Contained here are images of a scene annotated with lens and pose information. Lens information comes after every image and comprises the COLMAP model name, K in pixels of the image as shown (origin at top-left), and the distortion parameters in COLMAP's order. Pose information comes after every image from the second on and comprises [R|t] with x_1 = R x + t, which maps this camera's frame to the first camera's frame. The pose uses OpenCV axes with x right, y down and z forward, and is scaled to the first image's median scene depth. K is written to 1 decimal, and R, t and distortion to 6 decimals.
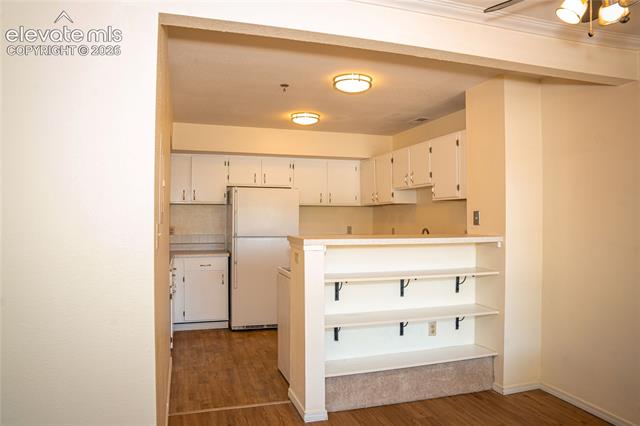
lens RADIAL K [[441.3, 0, 320.0], [0, 441.3, 213.0], [0, 0, 1]] dist [-0.116972, 0.072195]
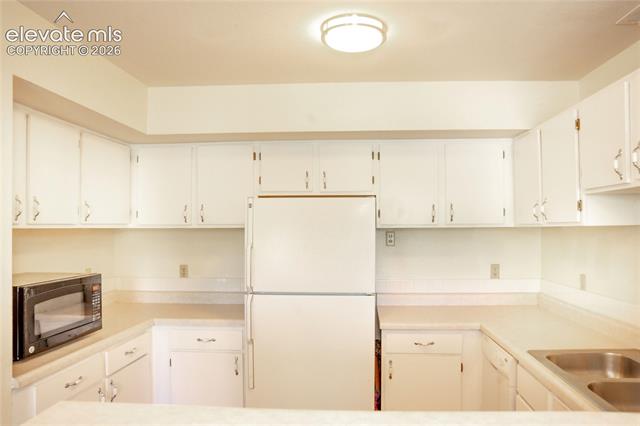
lens RADIAL K [[465.1, 0, 330.8], [0, 465.1, 220.8], [0, 0, 1]] dist [-0.096394, 0.003103]
pose [[0.939598, -0.012542, -0.342051, 0.087541], [0.010989, 0.999919, -0.006480, -0.026289], [0.342104, 0.002330, 0.939659, 0.508308]]
